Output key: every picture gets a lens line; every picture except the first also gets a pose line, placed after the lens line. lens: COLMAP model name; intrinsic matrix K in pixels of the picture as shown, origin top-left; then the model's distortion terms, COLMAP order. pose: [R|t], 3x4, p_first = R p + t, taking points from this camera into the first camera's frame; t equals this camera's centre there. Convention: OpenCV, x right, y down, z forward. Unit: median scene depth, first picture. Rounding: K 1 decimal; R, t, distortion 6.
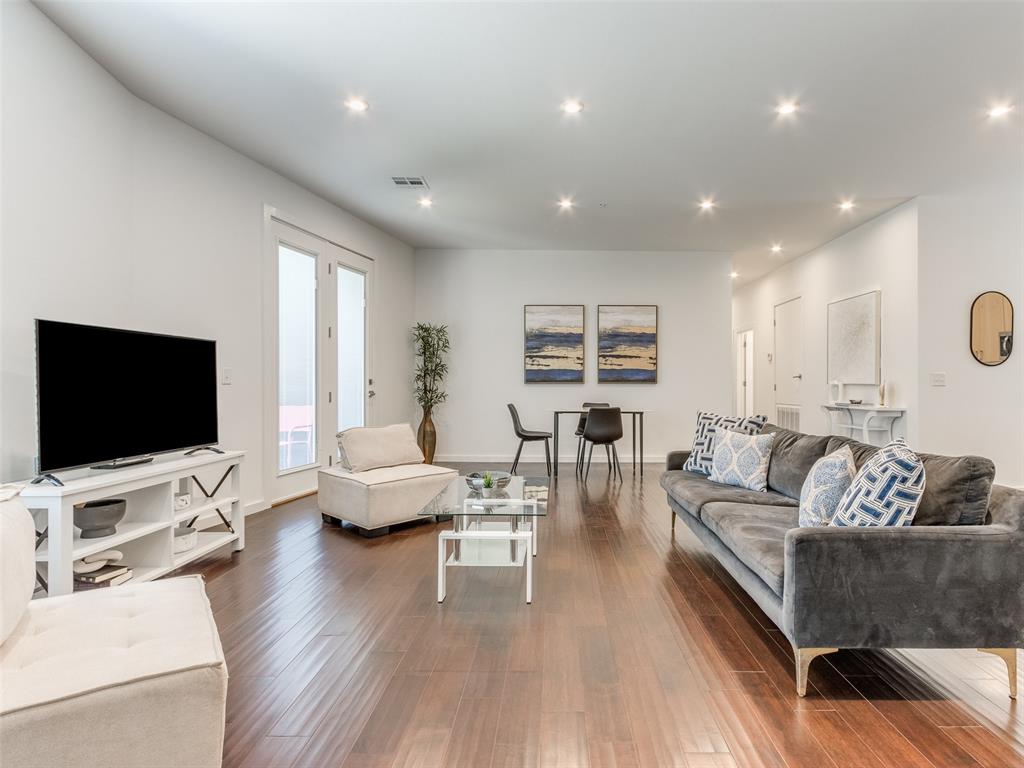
lens RADIAL K [[530.4, 0, 561.1], [0, 530.4, 385.4], [0, 0, 1]] dist [0.000168, 0.000007]
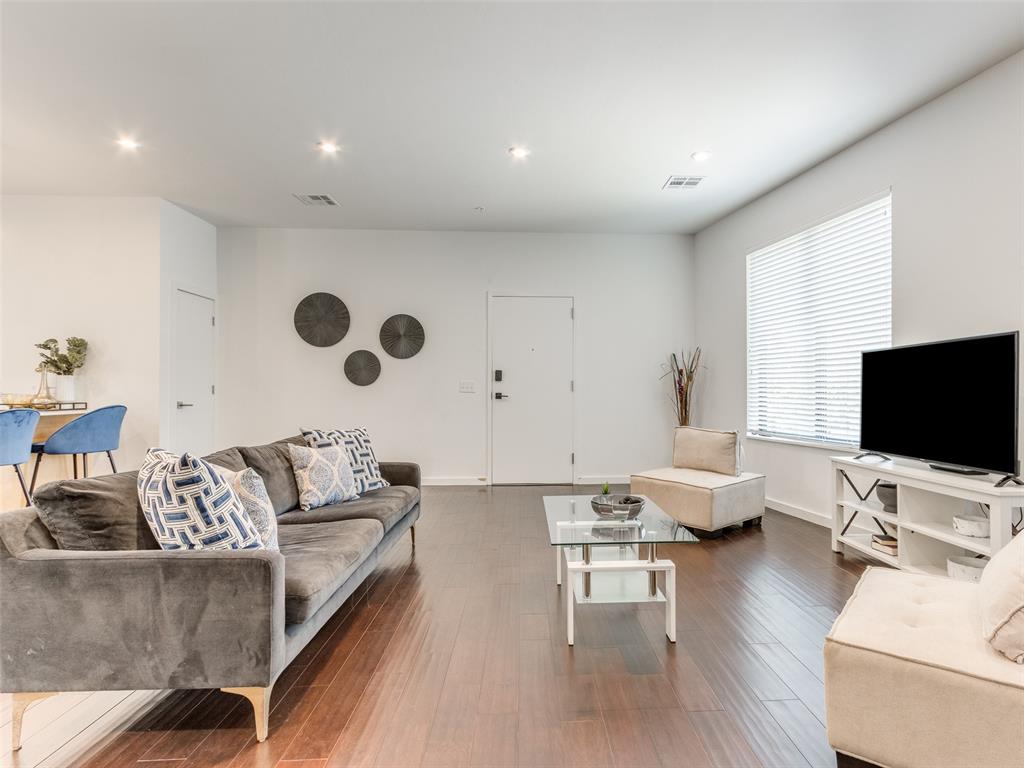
lens RADIAL K [[526.7, 0, 548.8], [0, 526.7, 390.1], [0, 0, 1]] dist [0.004798, 0.000093]
pose [[-0.999504, -0.000535, -0.031485, 0.000276], [-0.000358, 0.999984, -0.005643, 0.000060], [0.031487, -0.005629, -0.999488, 0.794006]]
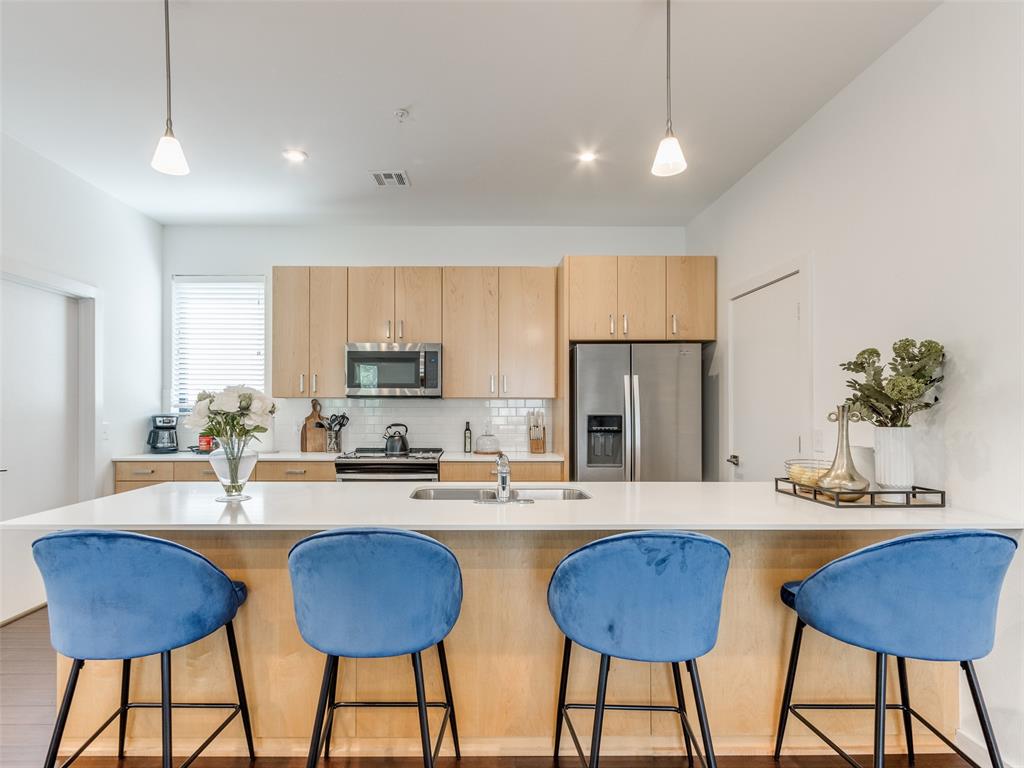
lens RADIAL K [[536.8, 0, 475.9], [0, 536.8, 404.7], [0, 0, 1]] dist [0.003631, 0.000334]
pose [[0.014108, 0.007666, 0.999871, 0.284195], [-0.000594, 0.999970, -0.007658, -0.032513], [-0.999900, -0.000486, 0.014112, 0.335118]]
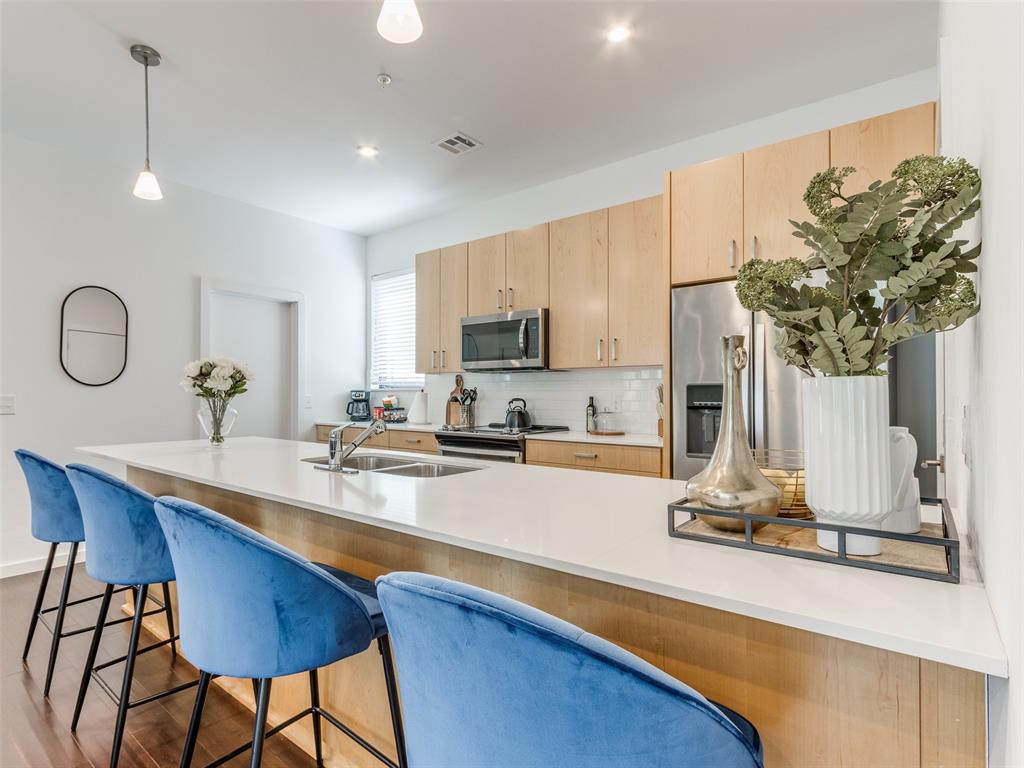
lens RADIAL K [[536.0, 0, 457.8], [0, 536.0, 388.7], [0, 0, 1]] dist [0.000312, -0.000414]
pose [[0.670515, 0.011771, 0.741803, 0.432141], [-0.003092, 0.999910, -0.013073, -0.017235], [-0.741890, 0.006472, 0.670491, 0.080774]]
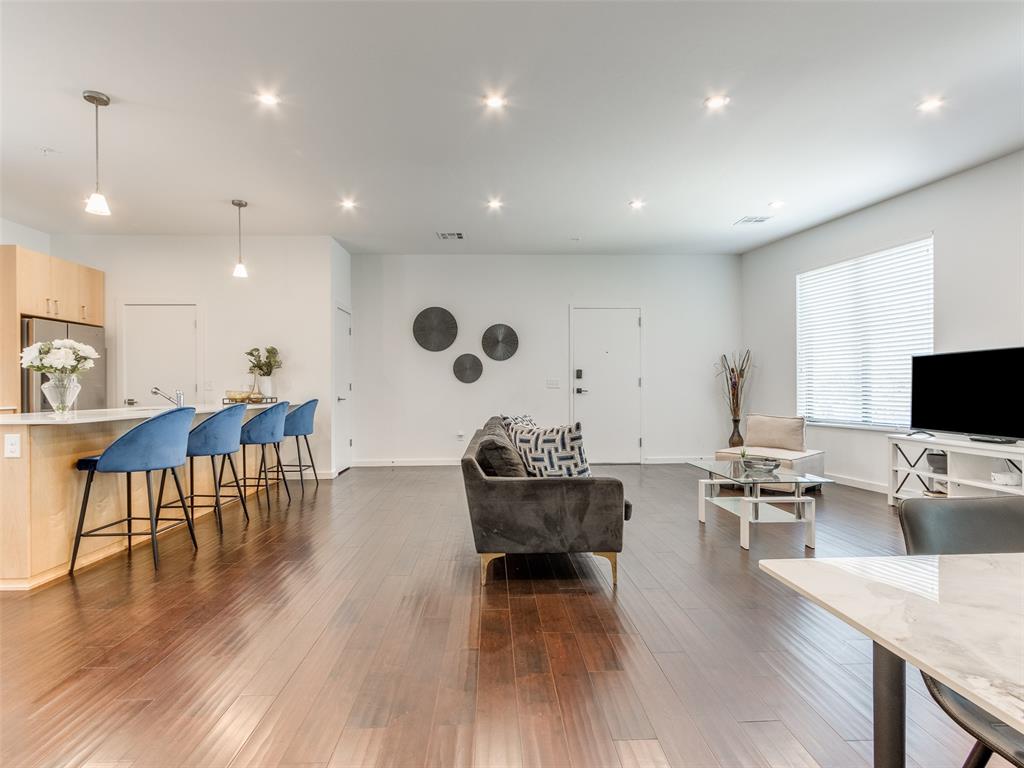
lens RADIAL K [[527.7, 0, 502.0], [0, 527.7, 390.9], [0, 0, 1]] dist [0.004878, 0.000304]
pose [[-0.999980, 0.004719, -0.004285, 0.208458], [0.004702, 0.999980, 0.004140, -0.000352], [0.004305, 0.004120, -0.999982, 0.971308]]
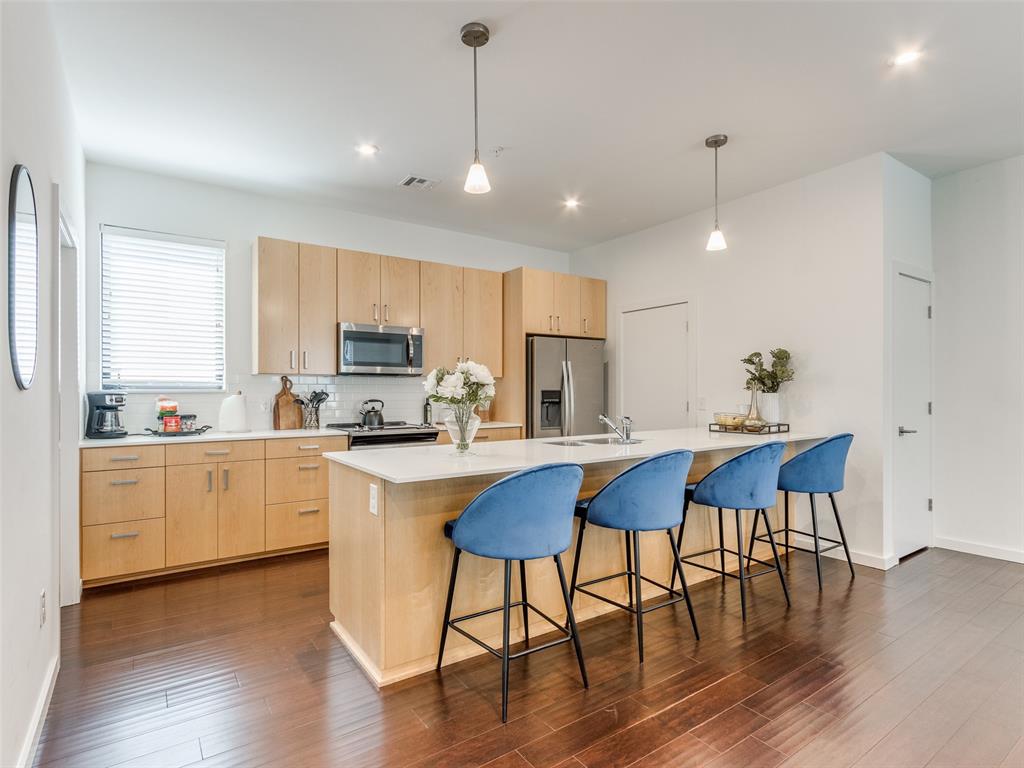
lens RADIAL K [[527.7, 0, 502.0], [0, 527.7, 390.9], [0, 0, 1]] dist [0.004878, 0.000304]
pose [[-0.547858, 0.000517, 0.836571, 0.263714], [0.002615, 0.999996, 0.001095, -0.026122], [-0.836567, 0.002787, -0.547858, 0.675933]]
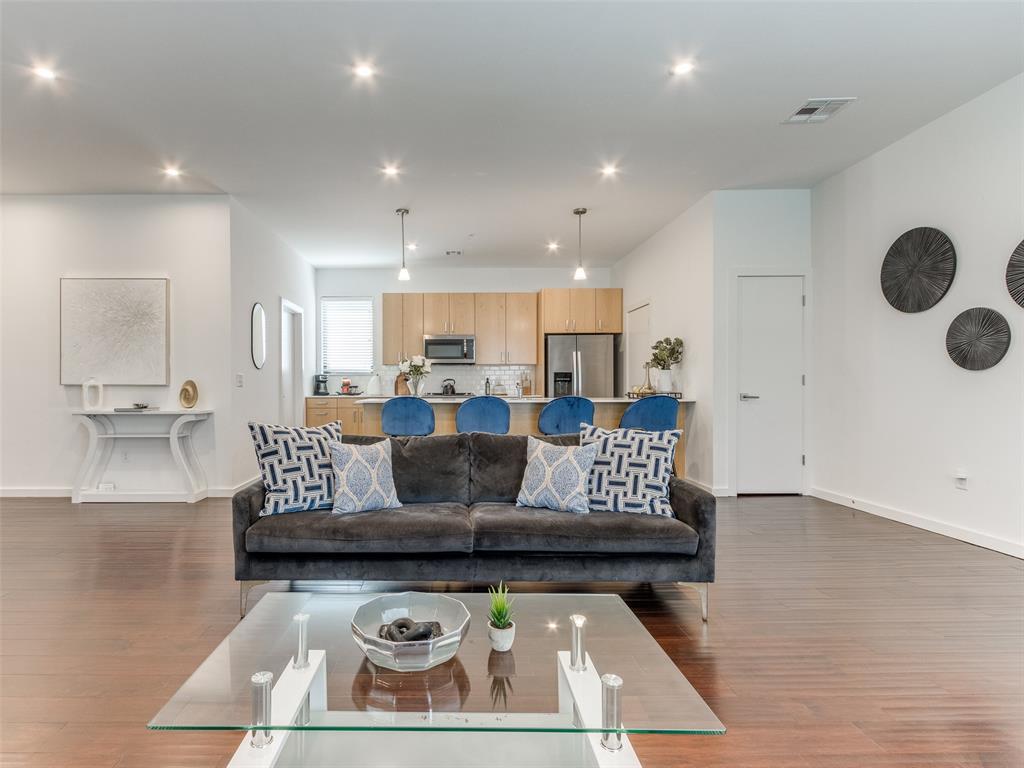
lens RADIAL K [[531.8, 0, 443.5], [0, 531.8, 387.5], [0, 0, 1]] dist [0.006441, 0.000651]
pose [[0.027579, -0.003002, 0.999615, -0.229907], [0.003389, 0.999990, 0.002910, 0.000625], [-0.999614, 0.003308, 0.027589, 0.419459]]
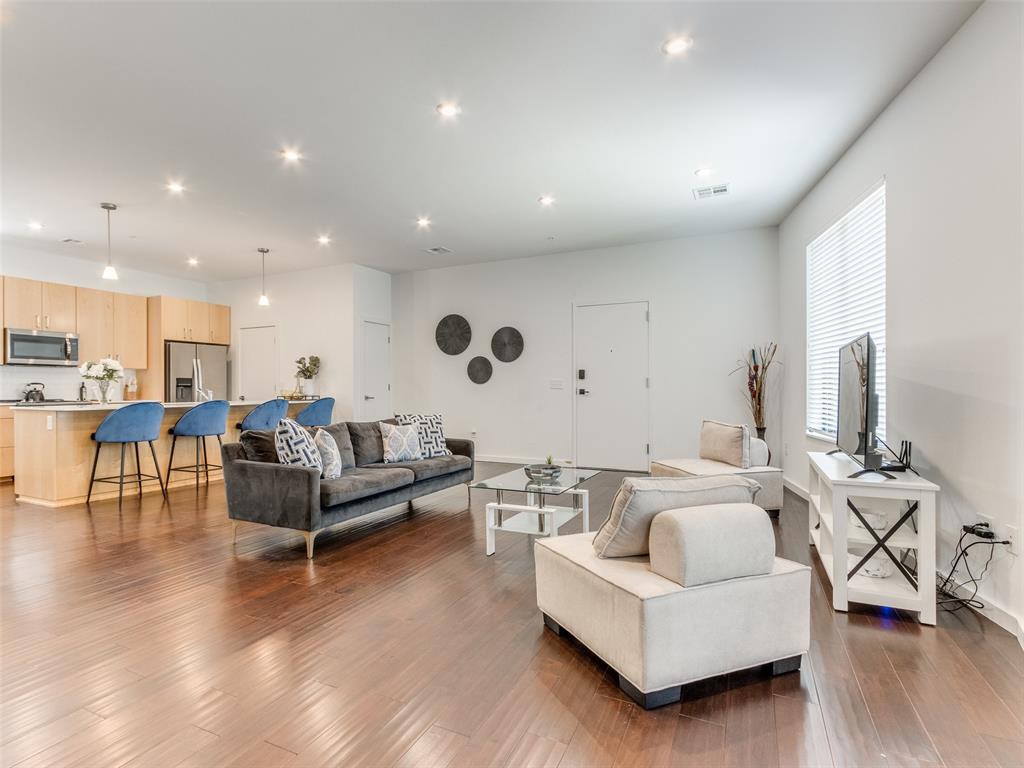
lens RADIAL K [[530.3, 0, 478.2], [0, 530.3, 390.4], [0, 0, 1]] dist [0.006321, 0.000569]
pose [[-0.879135, 0.000328, 0.476572, -0.248068], [0.002406, 0.999990, 0.003751, -0.002234], [-0.476566, 0.004444, -0.879127, 0.910387]]
